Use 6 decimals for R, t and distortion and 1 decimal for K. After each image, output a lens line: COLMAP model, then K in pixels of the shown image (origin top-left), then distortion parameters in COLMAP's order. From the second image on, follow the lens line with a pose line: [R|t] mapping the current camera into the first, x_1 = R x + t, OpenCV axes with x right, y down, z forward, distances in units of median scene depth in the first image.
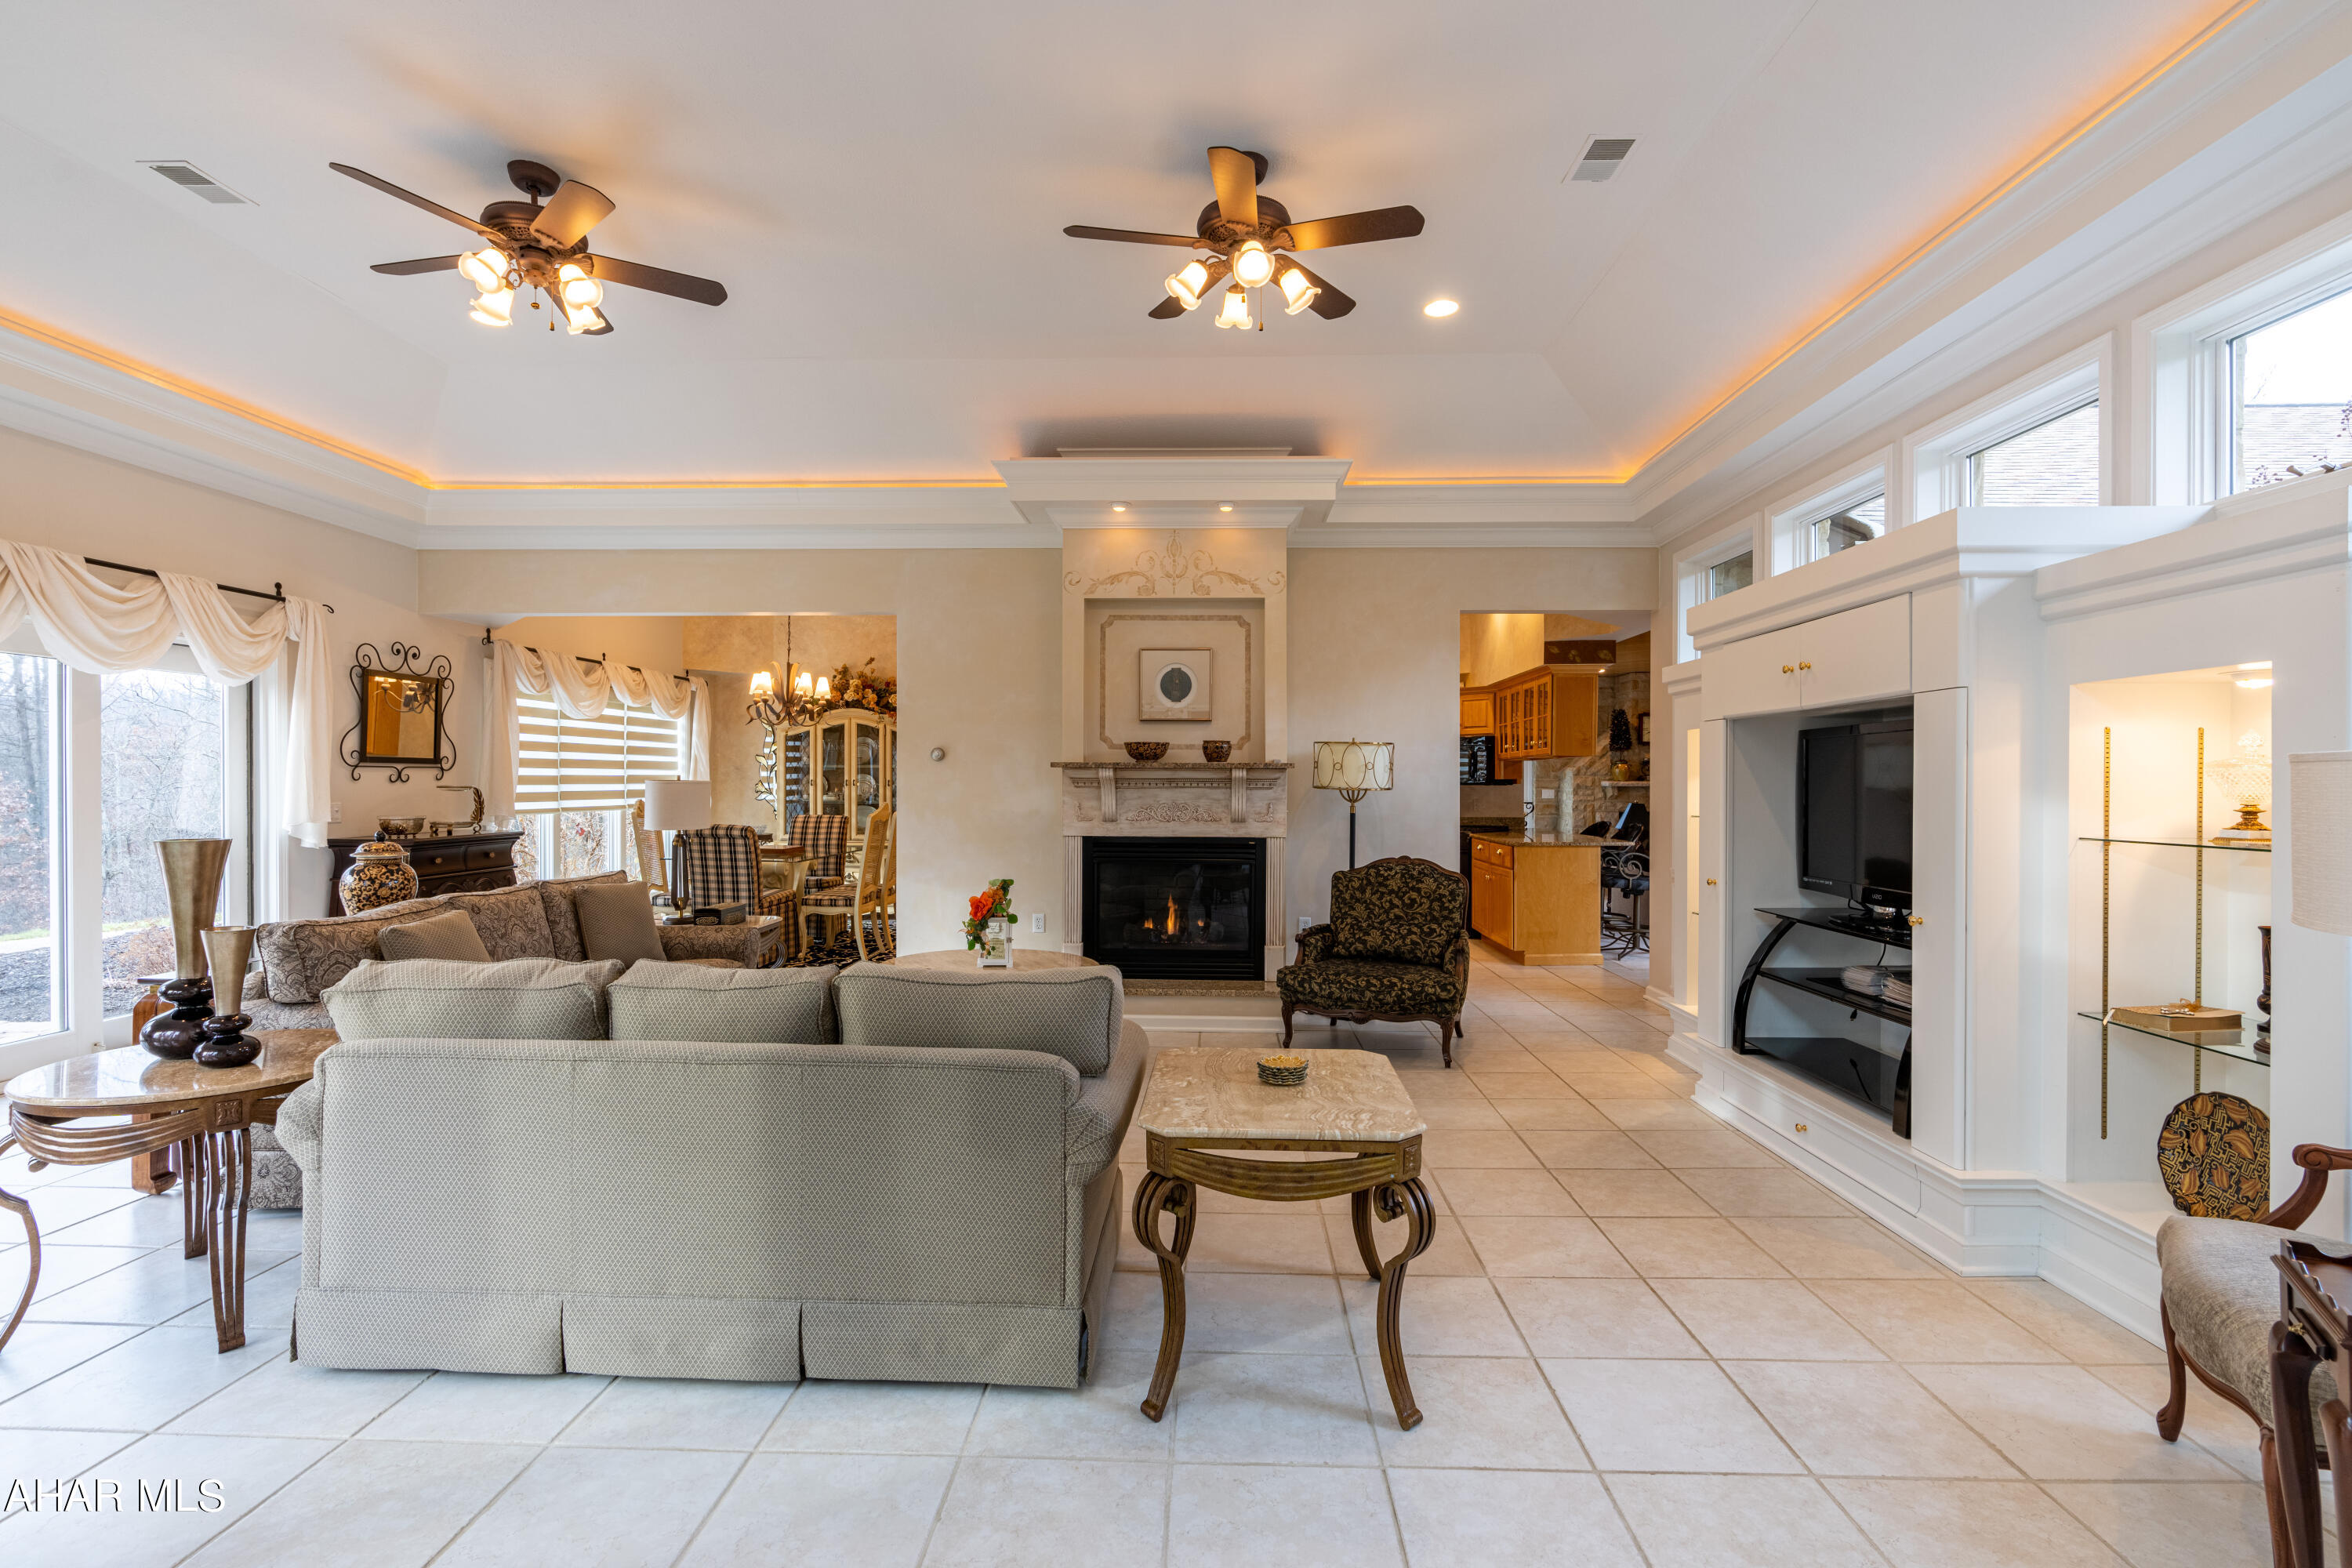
lens RADIAL K [[1064.0, 0, 1193.2], [0, 1064.0, 788.4], [0, 0, 1]] dist [-0.002151, 0.000540]
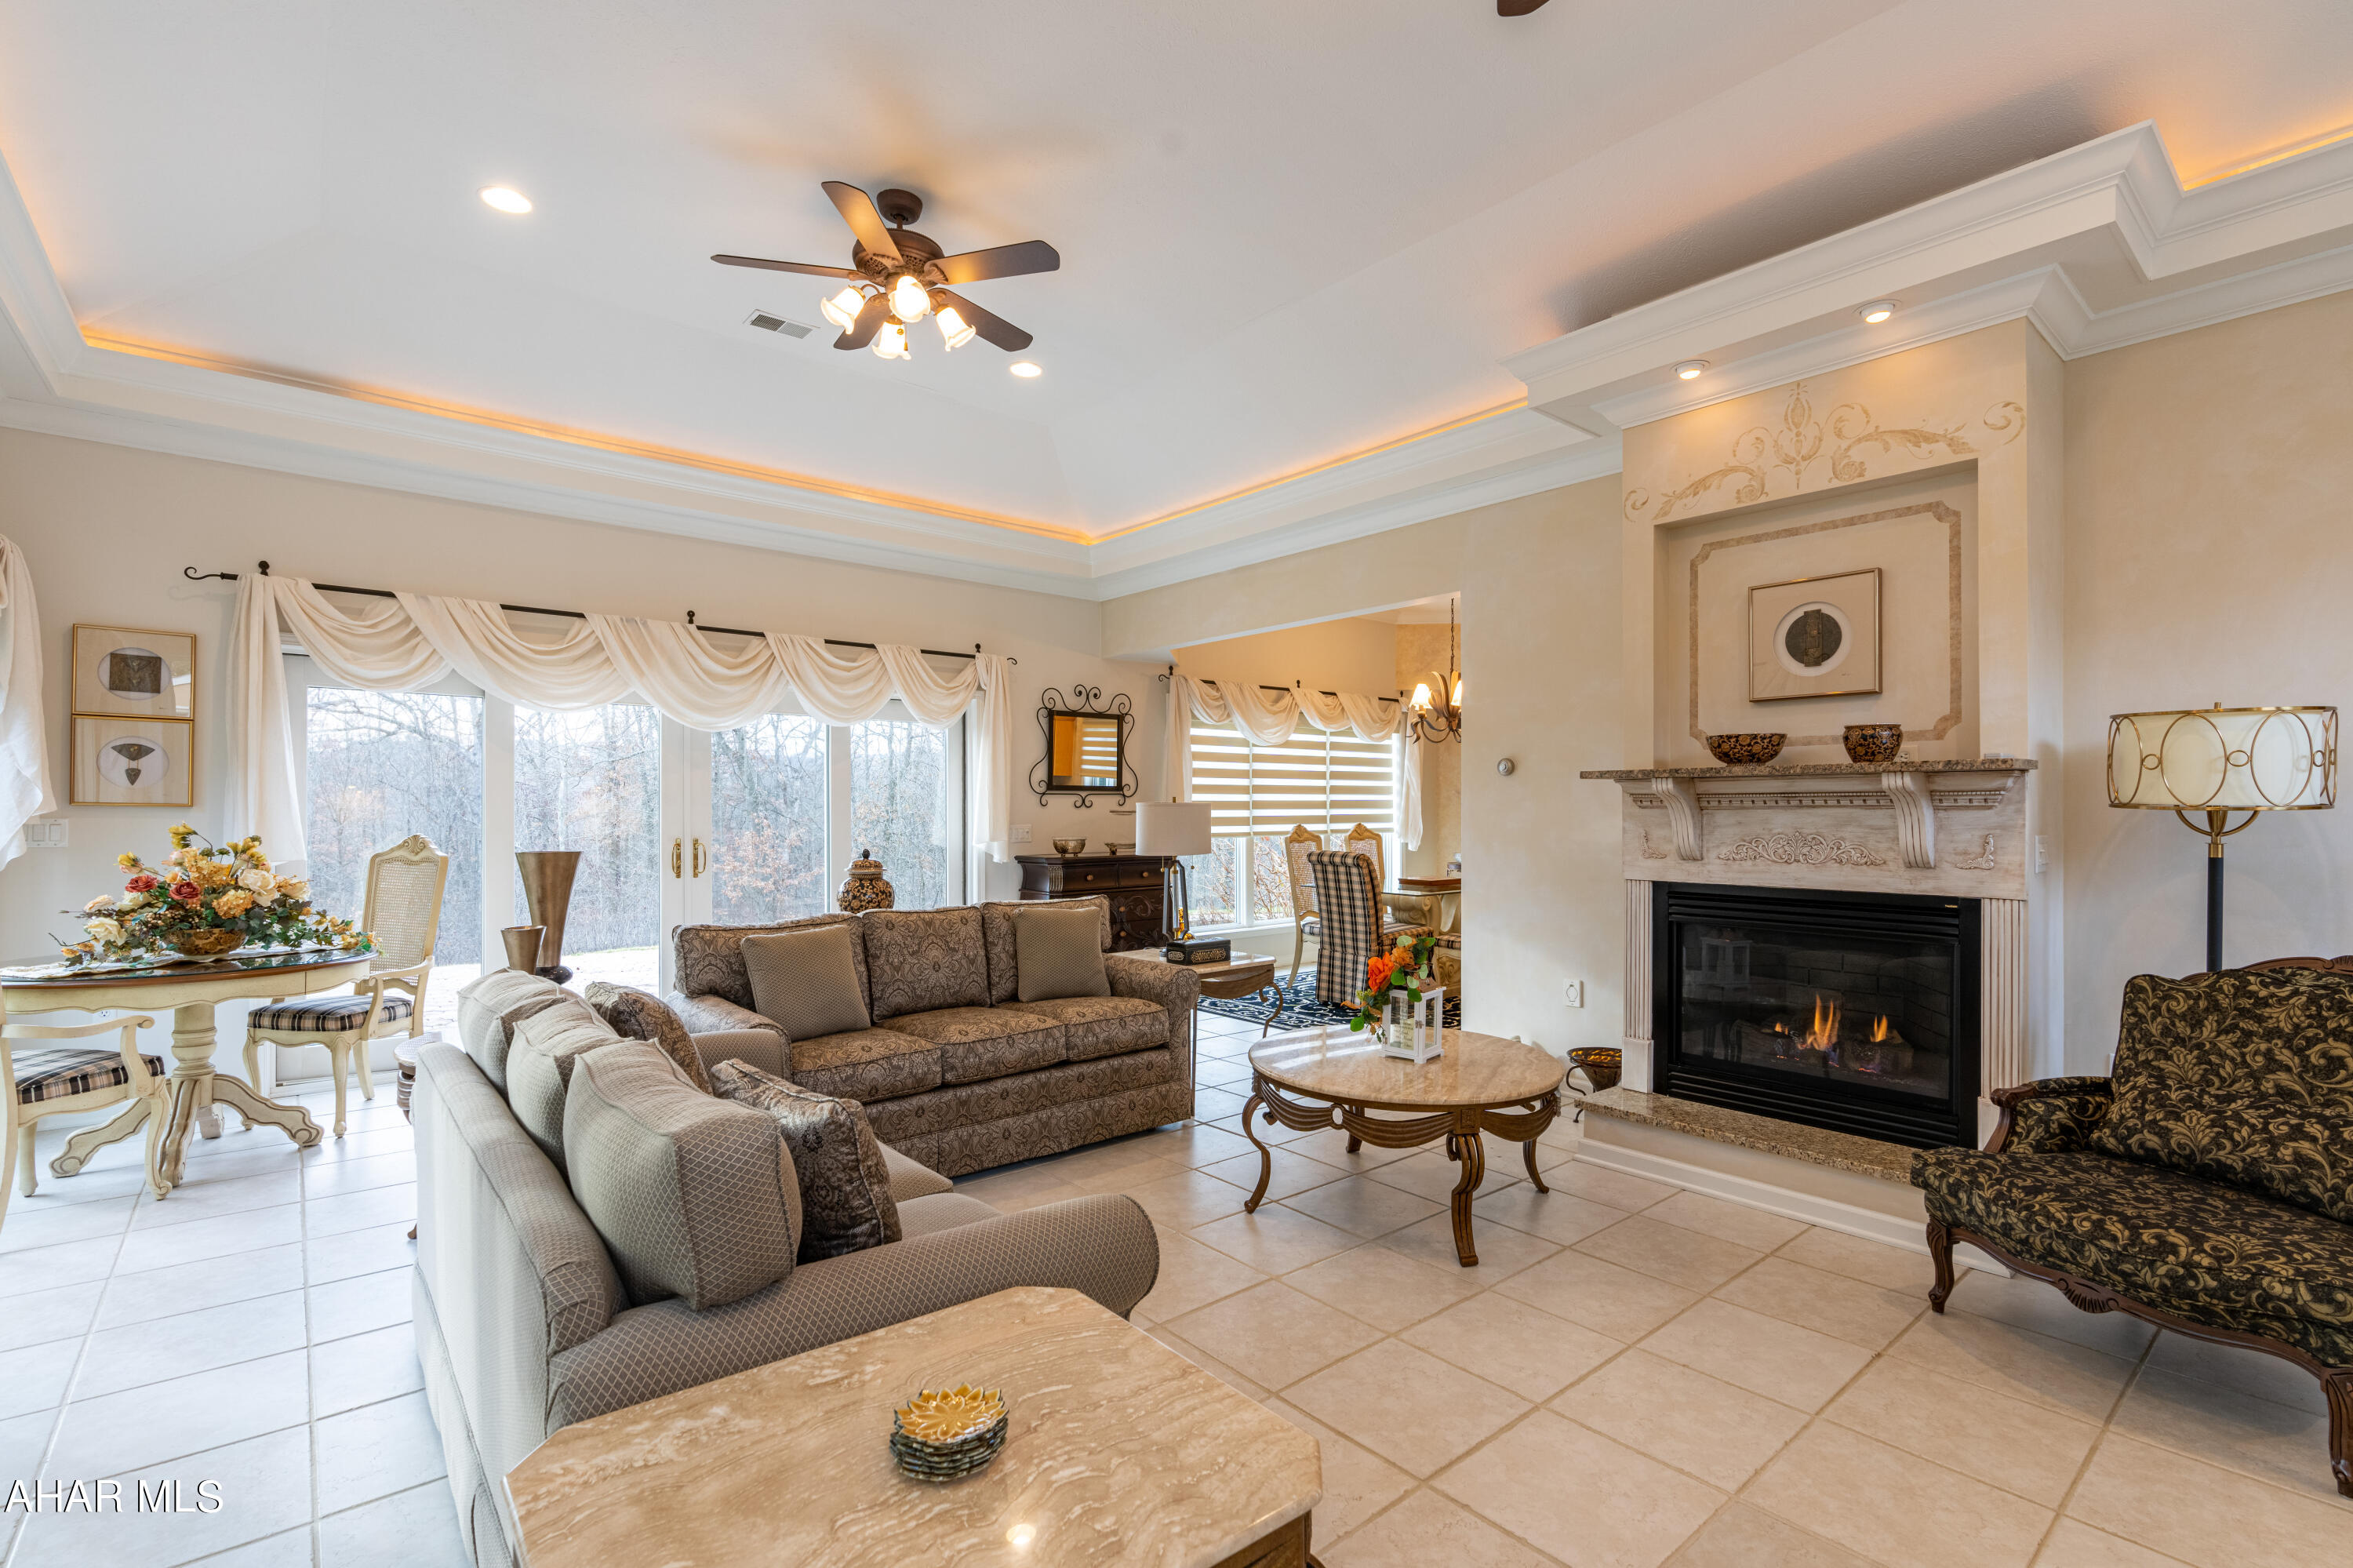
lens RADIAL K [[1084.0, 0, 1187.2], [0, 1084.0, 811.9], [0, 0, 1]] dist [-0.003327, 0.001724]
pose [[0.669734, -0.003670, -0.742592, 0.206381], [0.001056, 0.999991, -0.003989, 0.003859], [0.742600, 0.001887, 0.669732, 0.327018]]
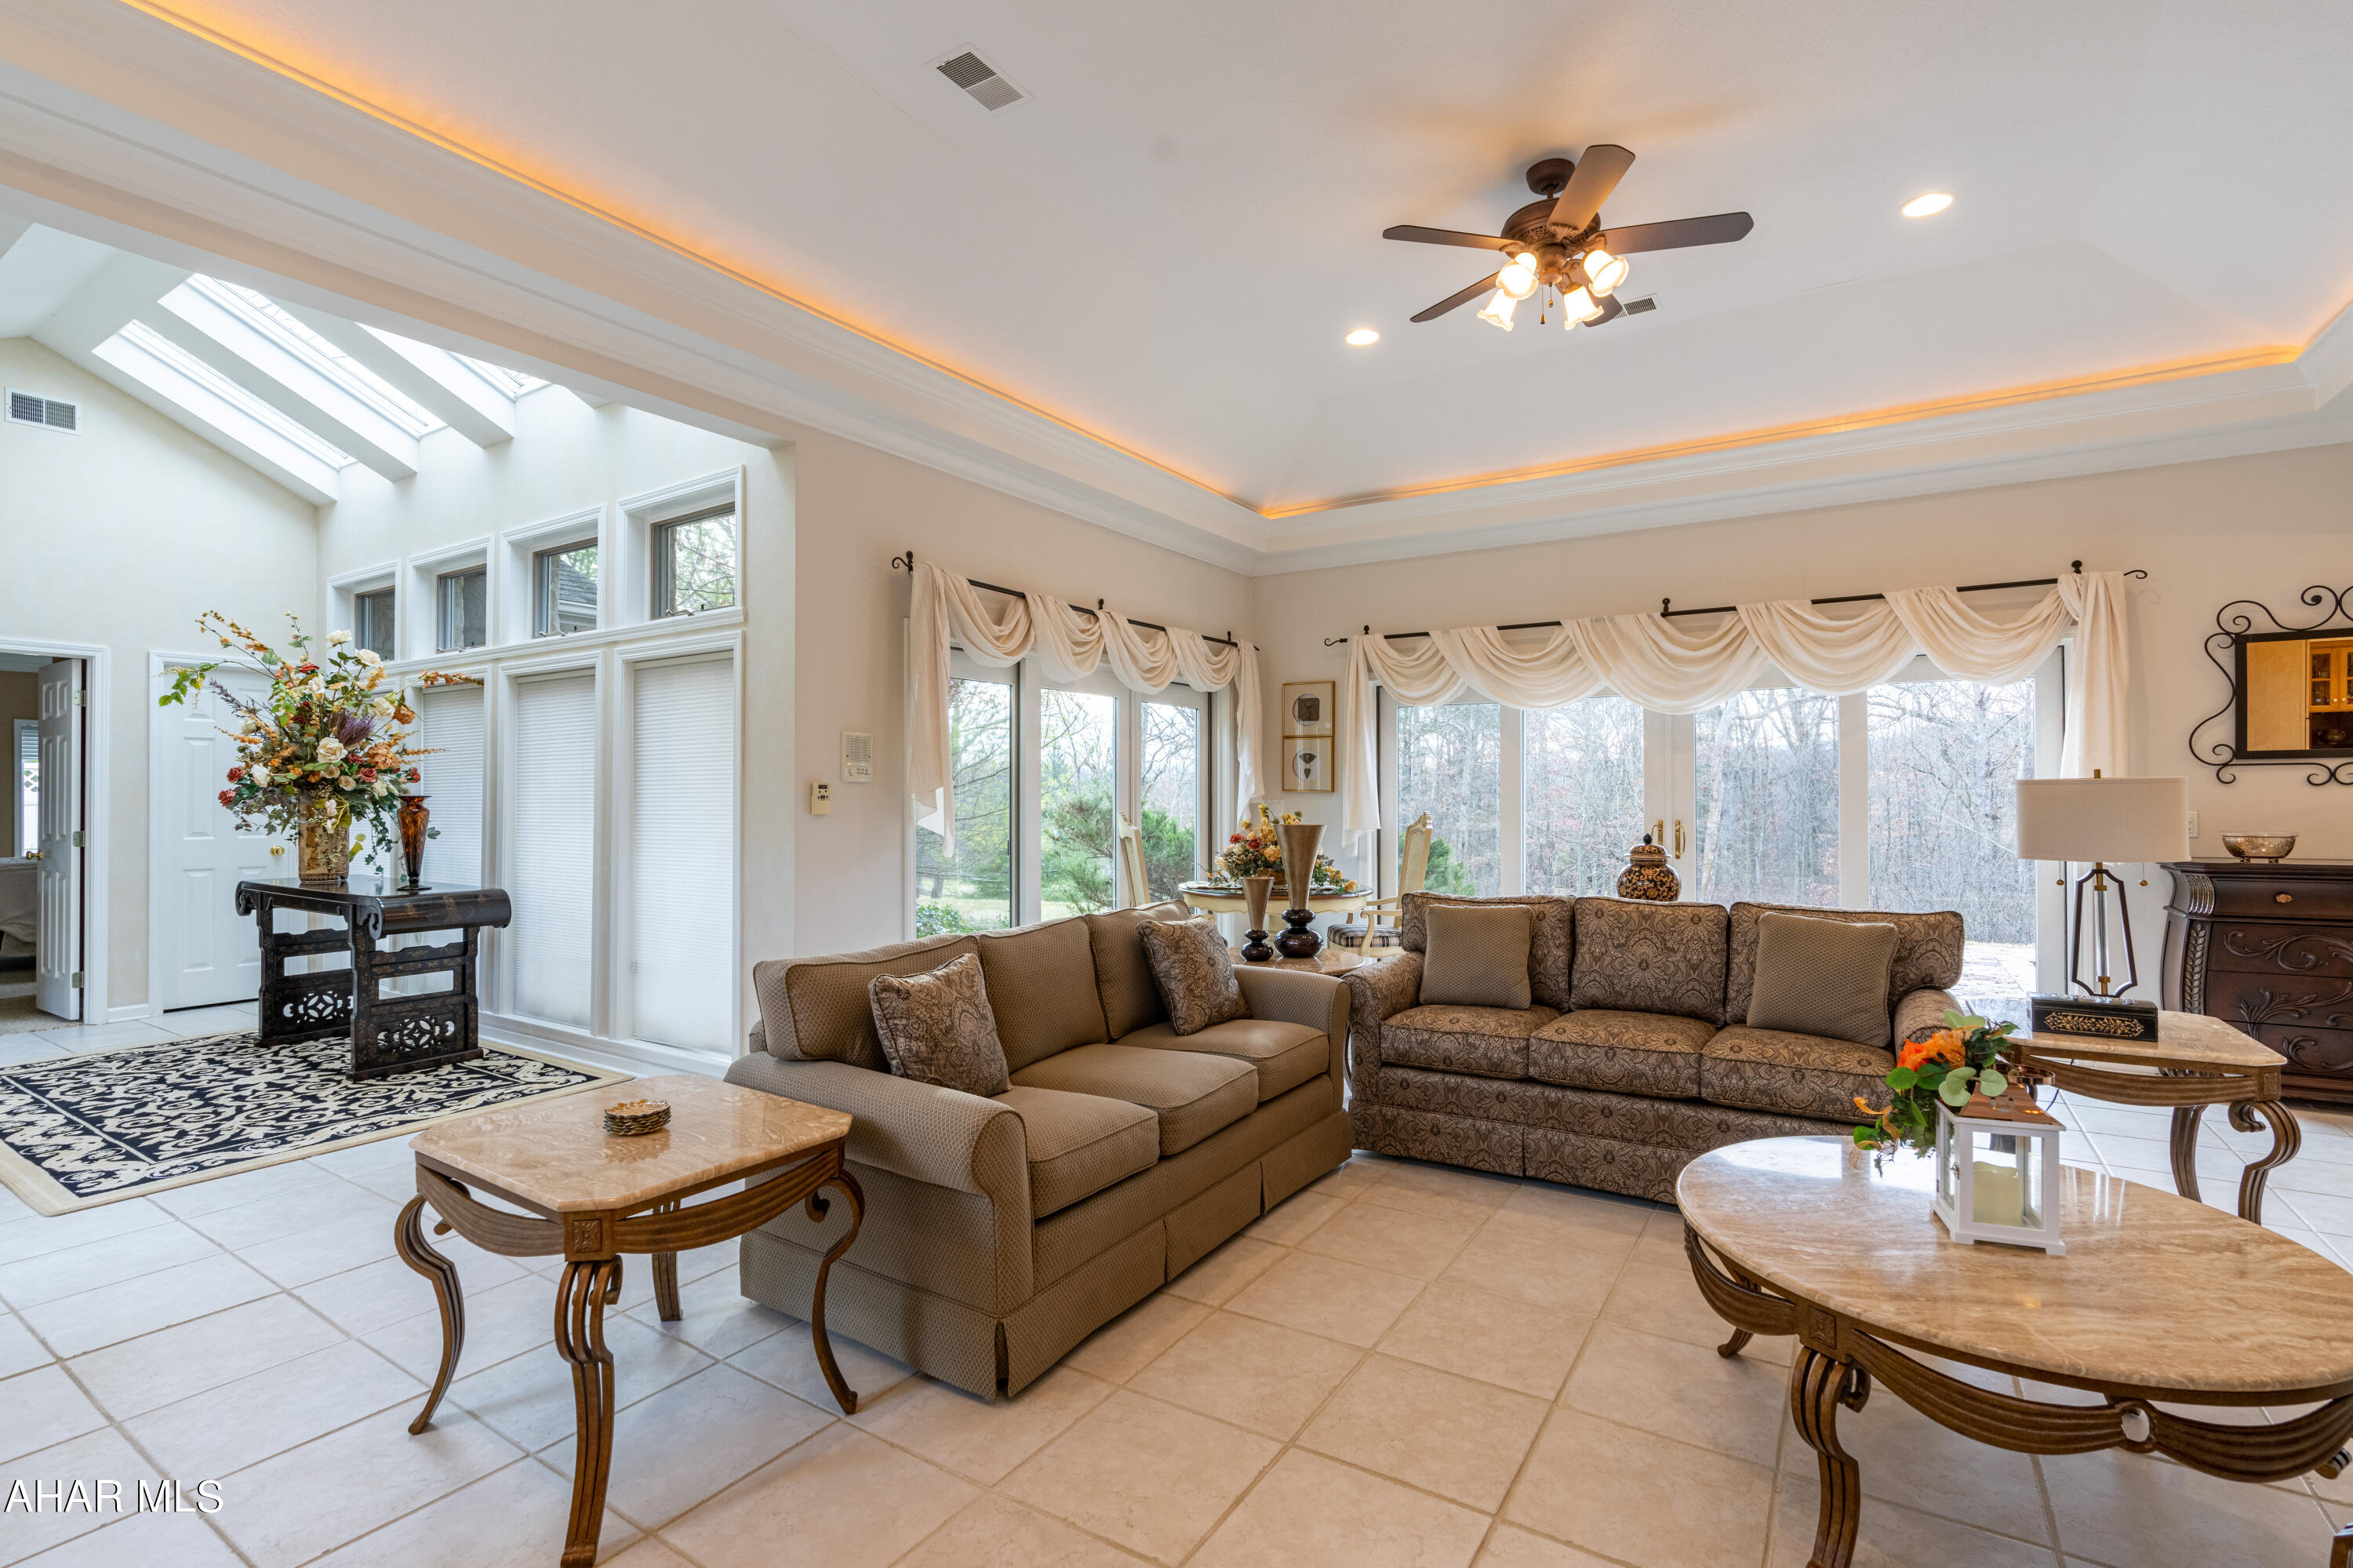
lens RADIAL K [[1064.5, 0, 1193.7], [0, 1064.5, 788.4], [0, 0, 1]] dist [-0.002151, 0.000540]
pose [[-0.510797, -0.007594, -0.859668, 0.250779], [-0.000241, 0.999962, -0.008690, 0.002828], [0.859701, -0.004231, -0.510779, 0.769299]]
